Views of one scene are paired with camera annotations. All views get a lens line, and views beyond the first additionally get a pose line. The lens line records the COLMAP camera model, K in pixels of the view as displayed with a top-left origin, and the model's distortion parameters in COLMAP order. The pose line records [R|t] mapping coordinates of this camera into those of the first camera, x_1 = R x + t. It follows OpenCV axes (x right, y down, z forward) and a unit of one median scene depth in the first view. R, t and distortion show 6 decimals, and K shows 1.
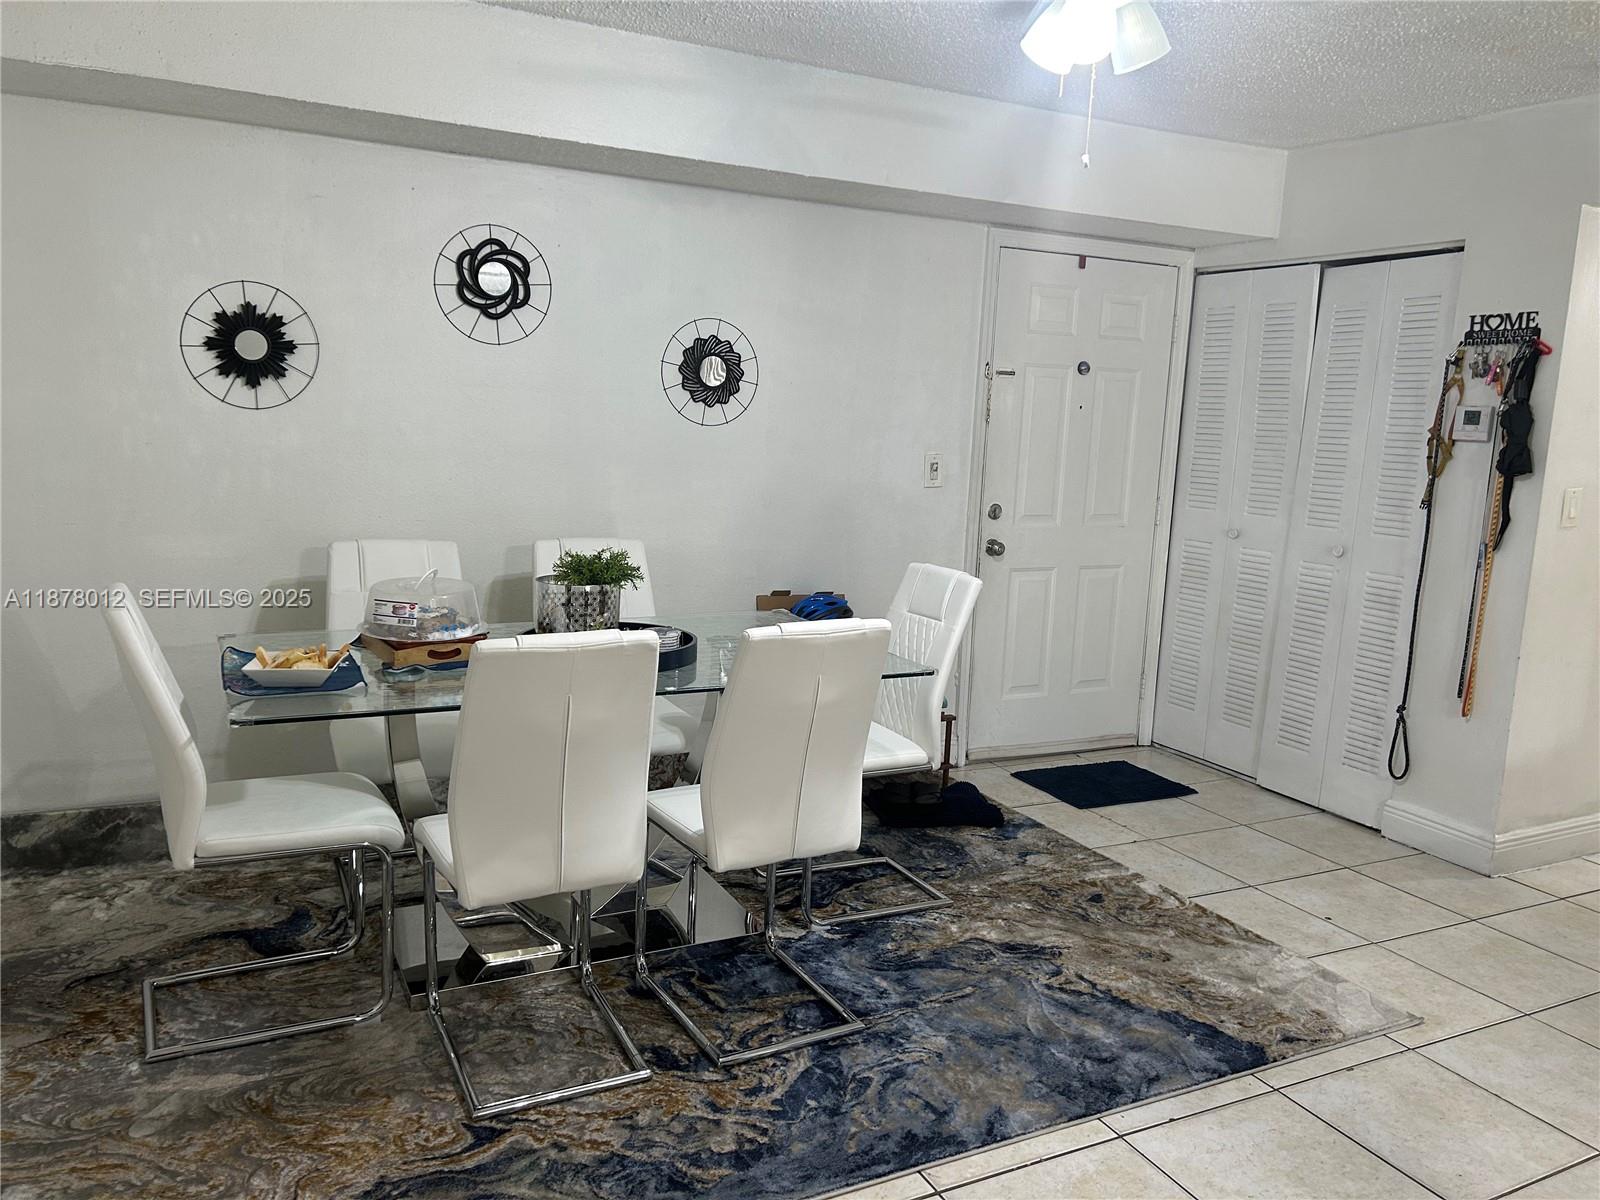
lens RADIAL K [[1202.4, 0, 808.2], [0, 1202.4, 602.5], [0, 0, 1]] dist [0.058534, -0.059758]
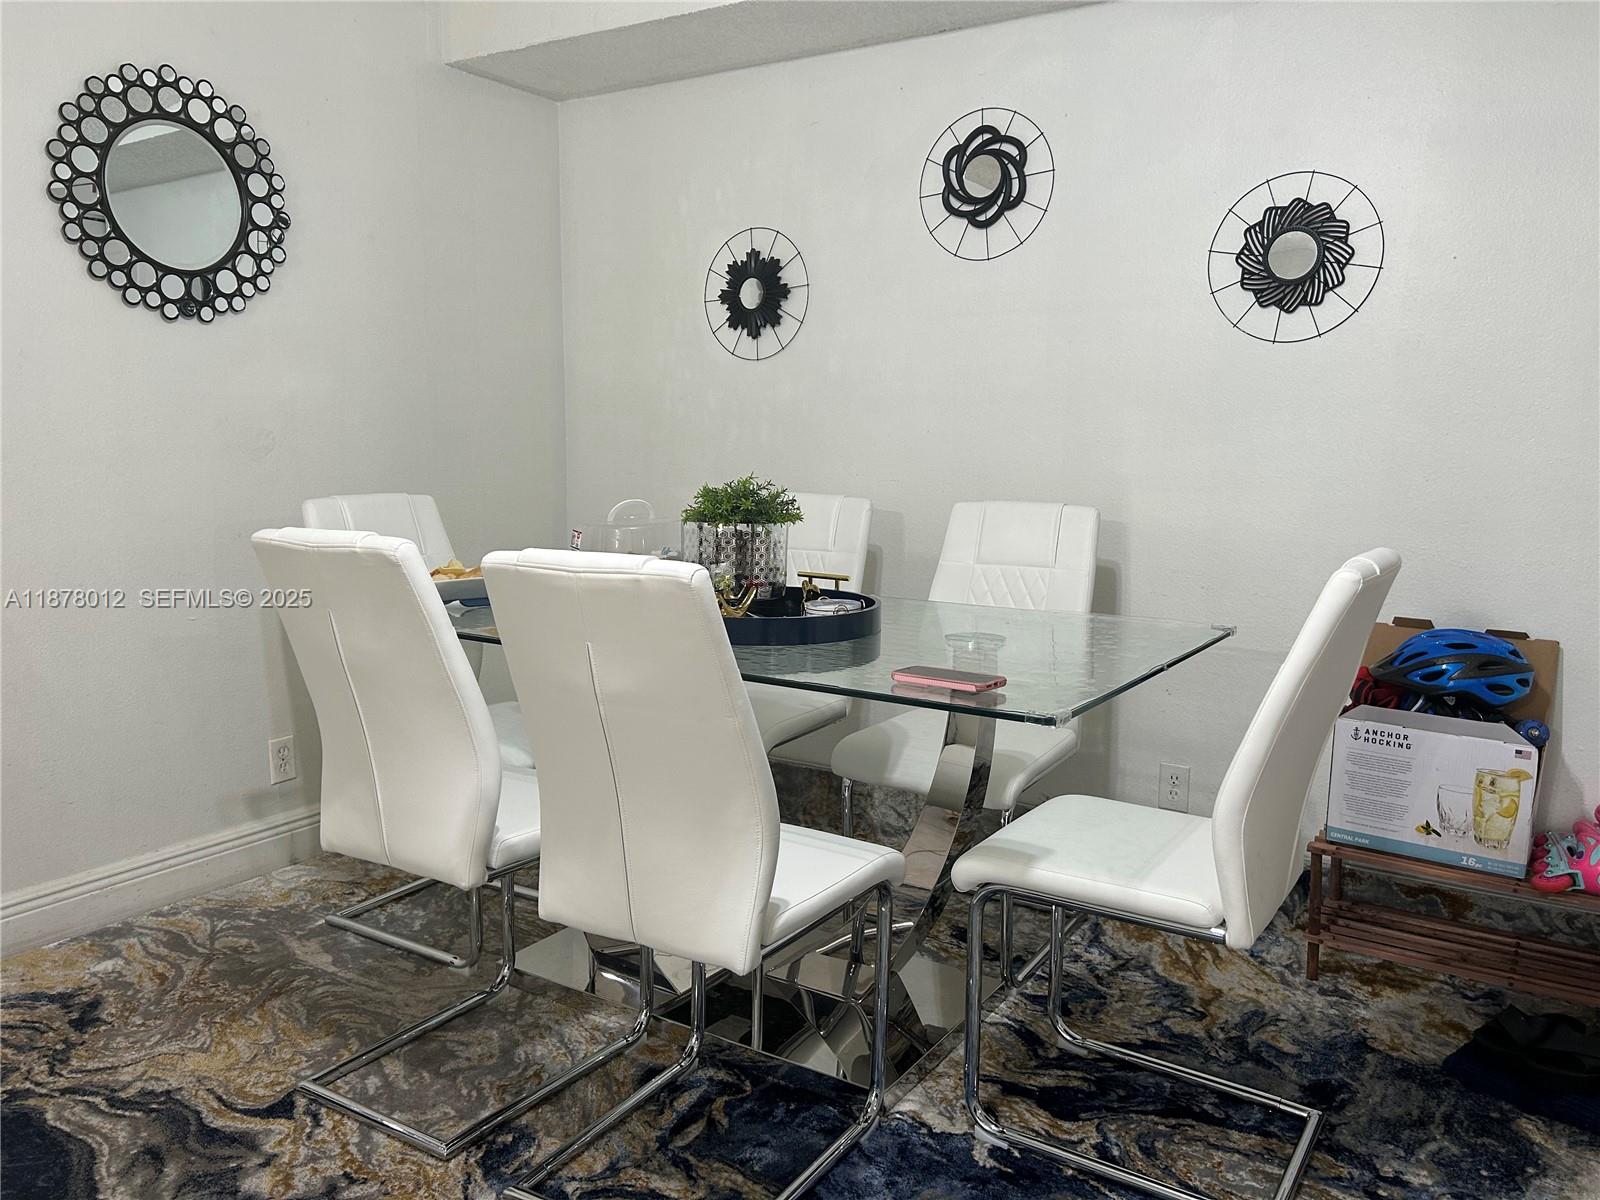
lens RADIAL K [[1202.4, 0, 809.5], [0, 1202.4, 606.7], [0, 0, 1]] dist [0.058534, -0.059758]
pose [[0.501860, 0.086438, -0.860619, 0.395292], [-0.128695, 0.991381, 0.024524, 0.008819], [0.855321, 0.098449, 0.508659, 0.525273]]
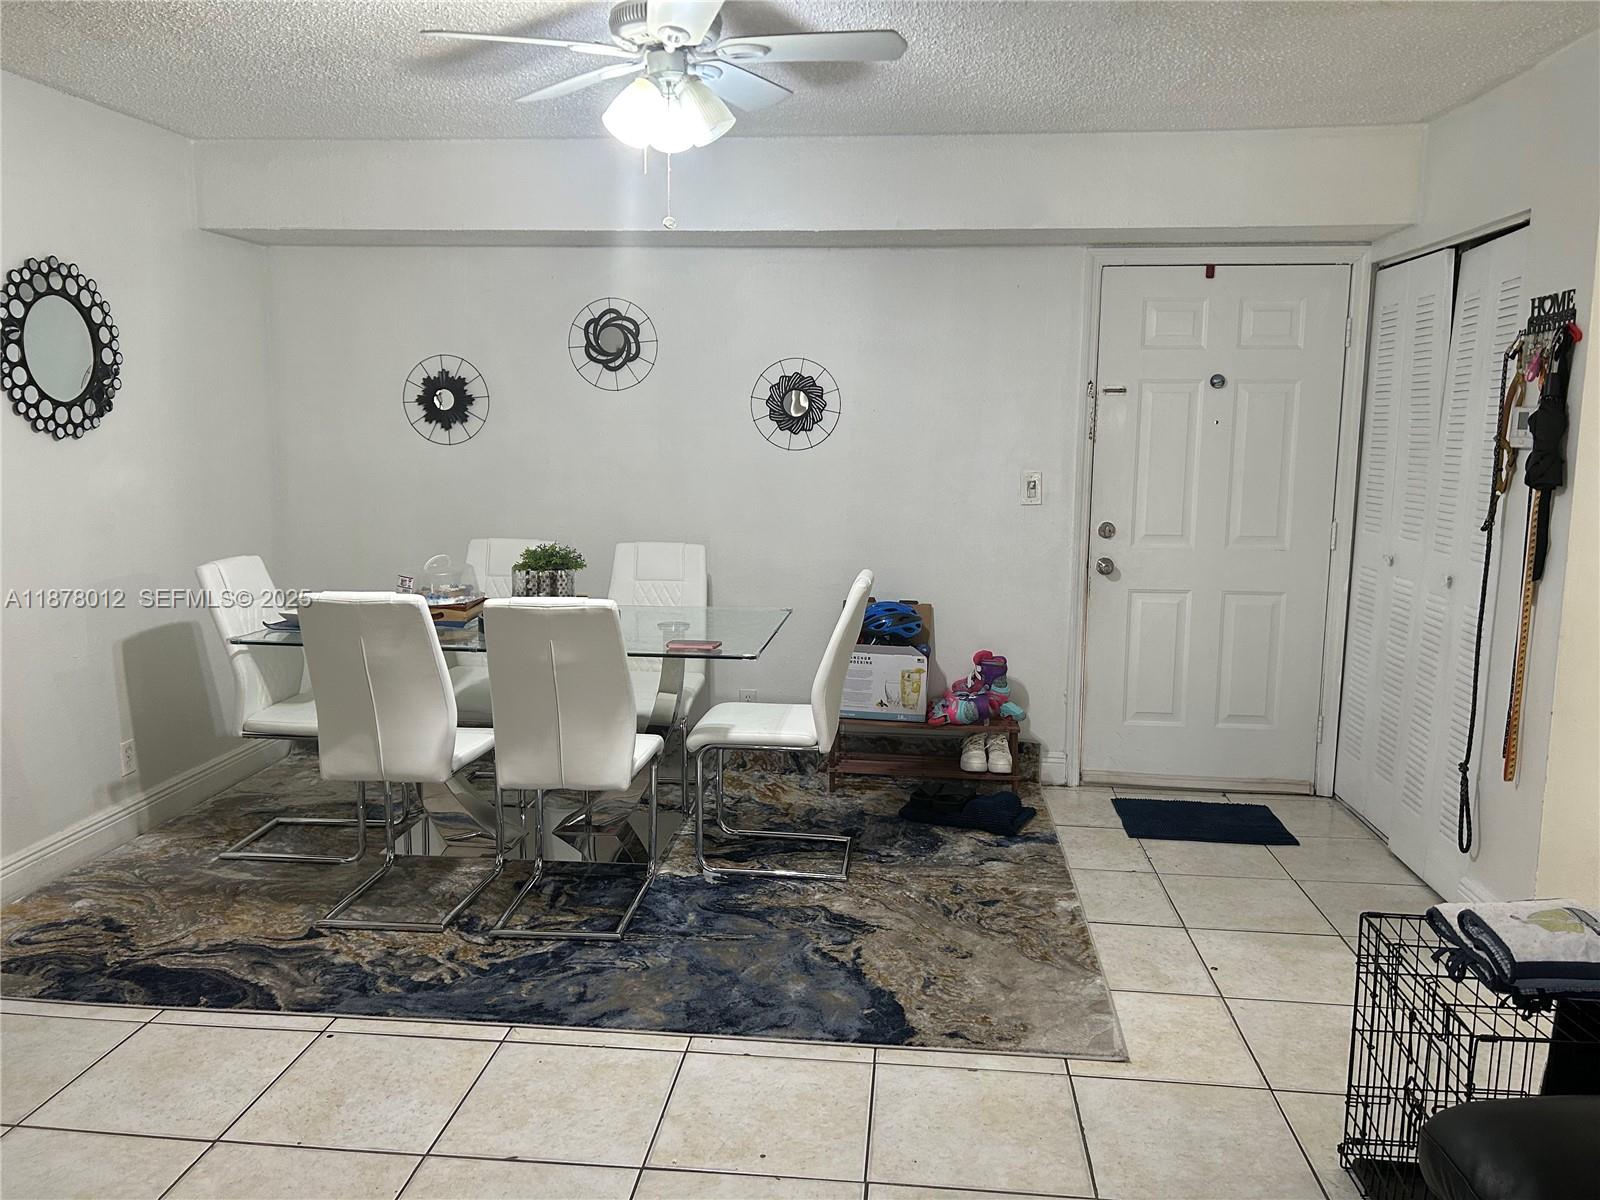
lens RADIAL K [[1202.4, 0, 810.4], [0, 1202.4, 594.8], [0, 0, 1]] dist [0.058534, -0.059758]
pose [[0.841607, 0.043432, -0.538342, 0.620896], [-0.062077, 0.997934, -0.016537, 0.011188], [0.536512, 0.047336, 0.842564, 0.046216]]
